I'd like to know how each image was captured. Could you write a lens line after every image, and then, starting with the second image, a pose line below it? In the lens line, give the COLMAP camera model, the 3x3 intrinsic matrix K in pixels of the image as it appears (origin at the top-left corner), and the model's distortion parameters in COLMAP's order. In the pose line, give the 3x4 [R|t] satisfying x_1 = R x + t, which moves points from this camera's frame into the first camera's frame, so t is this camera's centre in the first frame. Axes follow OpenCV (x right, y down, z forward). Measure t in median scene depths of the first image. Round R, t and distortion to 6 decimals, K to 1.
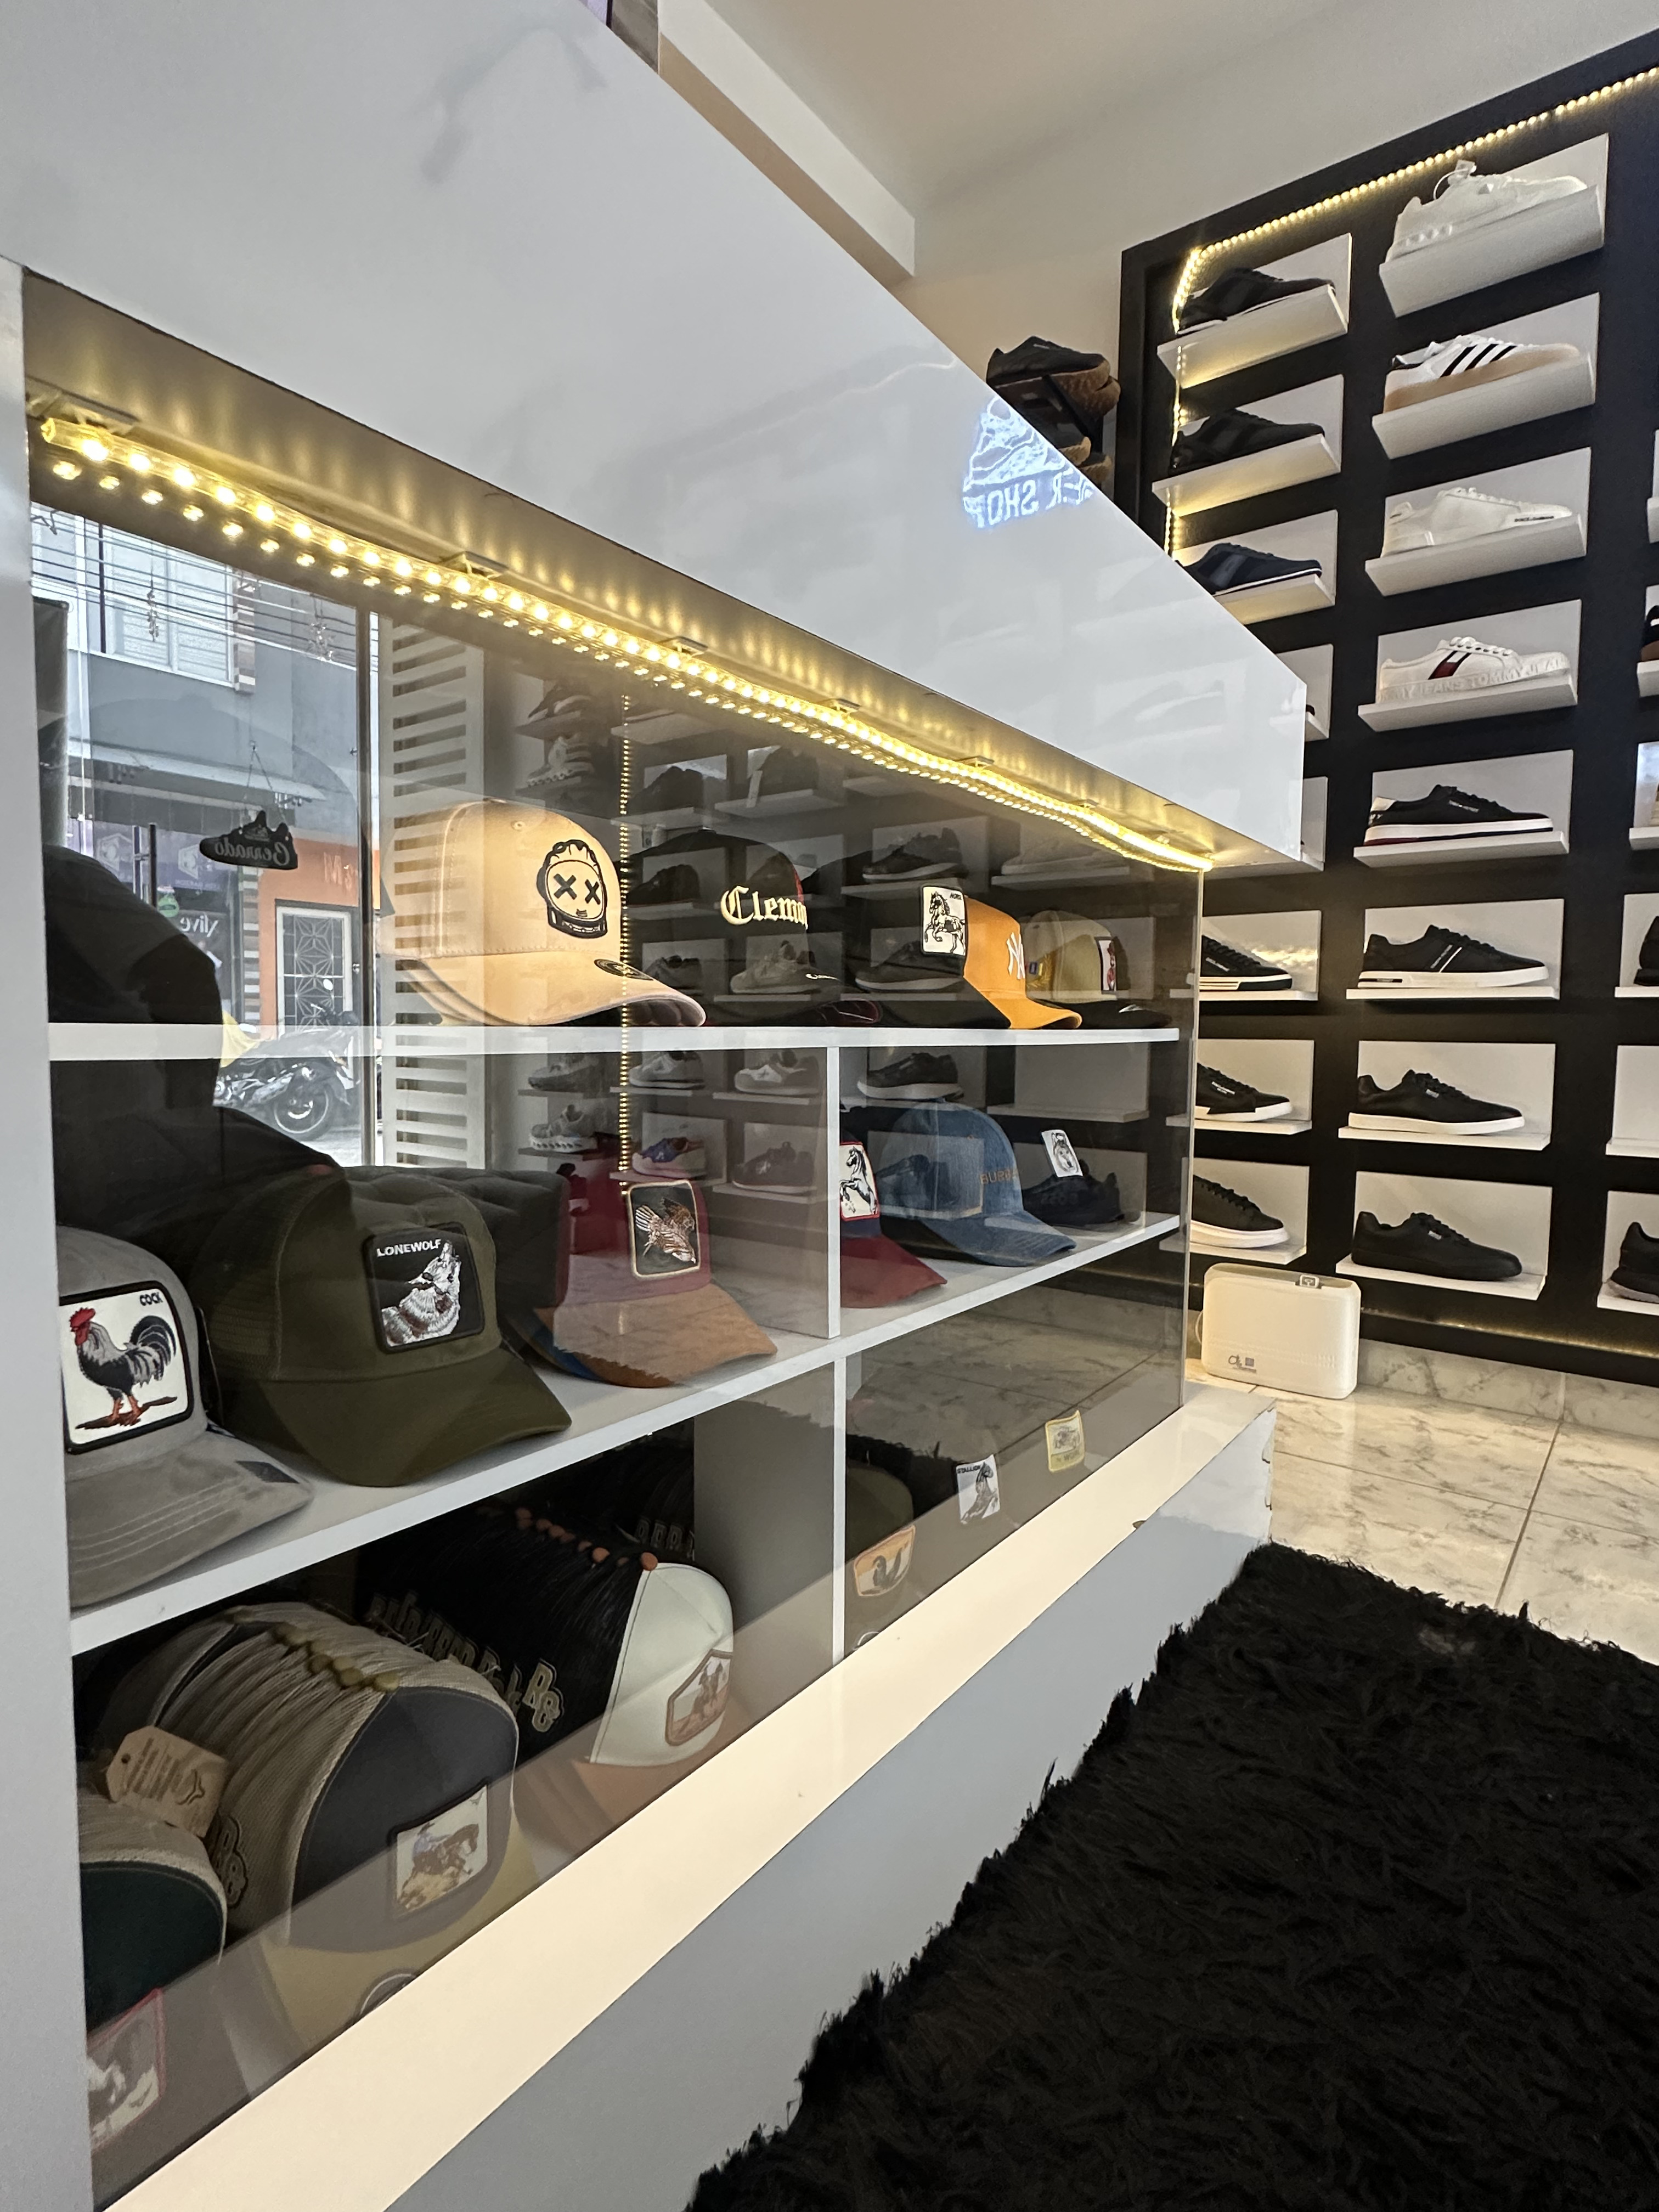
lens RADIAL K [[1101.4, 0, 829.0], [0, 1101.4, 1093.5], [0, 0, 1]] dist [-0.017612, -0.001188]
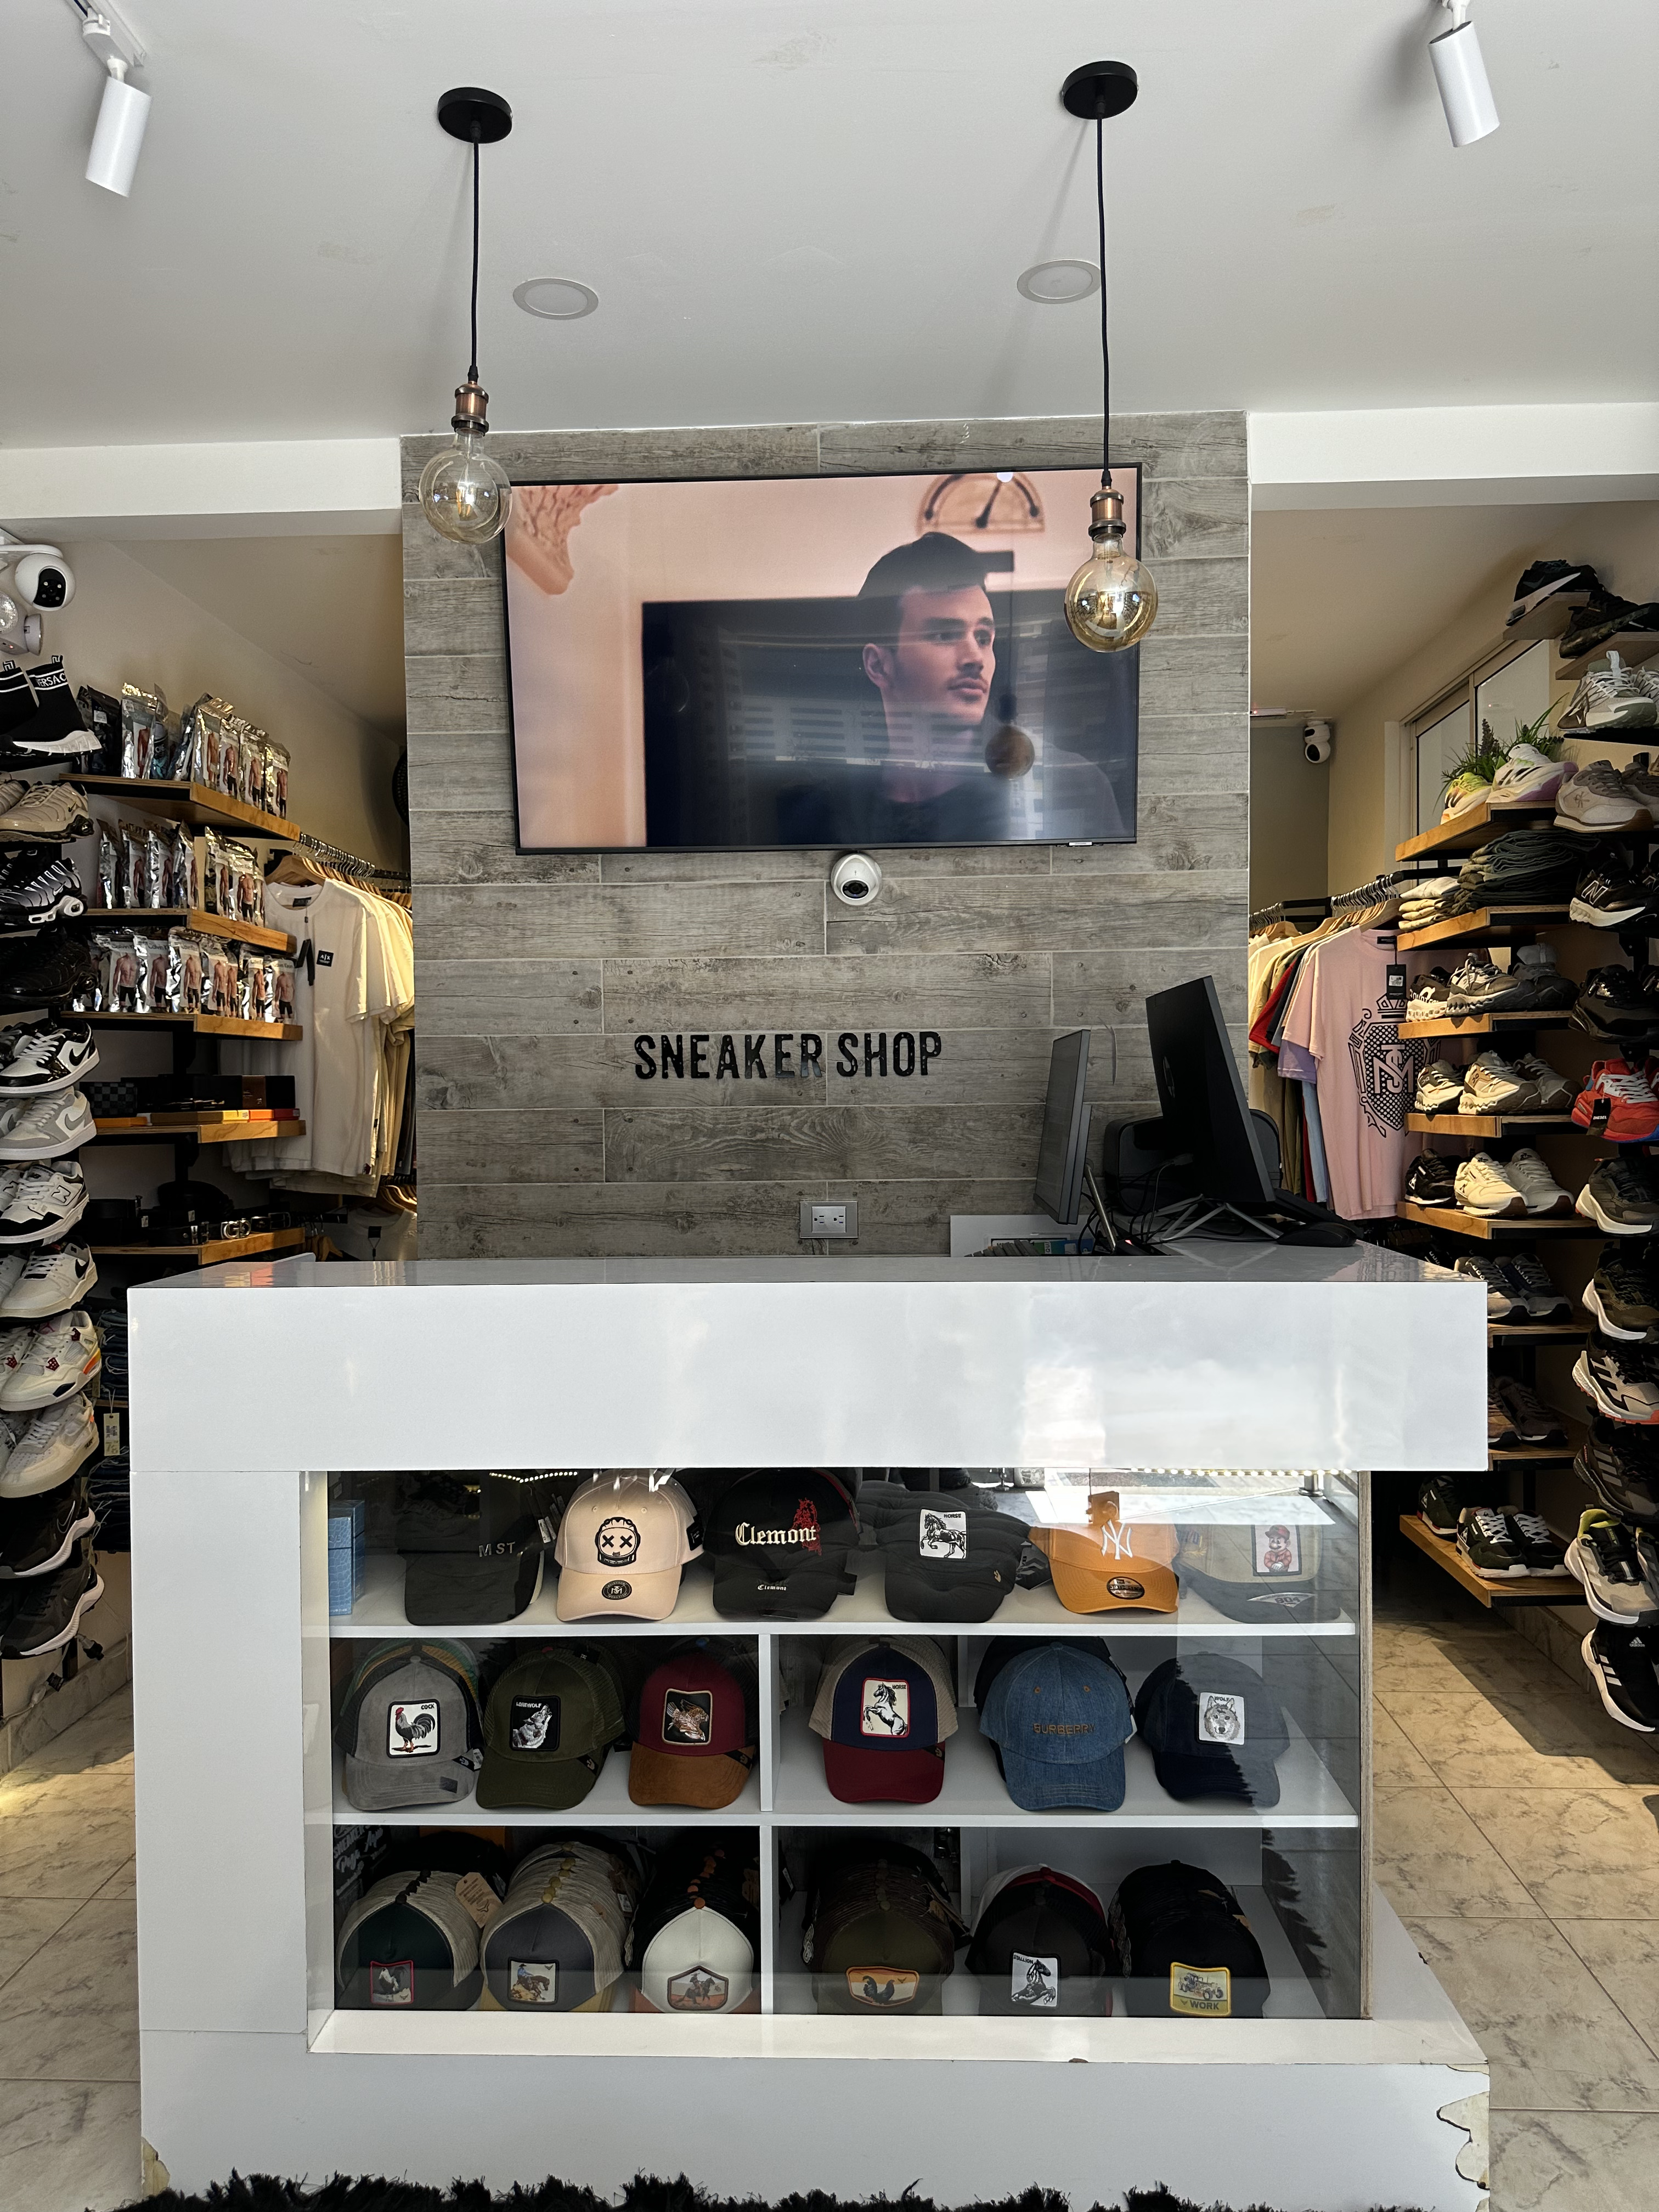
lens RADIAL K [[1569.1, 0, 830.3], [0, 1569.1, 1105.9], [0, 0, 1]] dist [-0.012442, -0.001882]
pose [[0.579220, -0.007808, -0.815134, 2.380000], [-0.028372, 0.999155, -0.029731, -0.921801], [0.814677, 0.040348, 0.578509, -0.380691]]
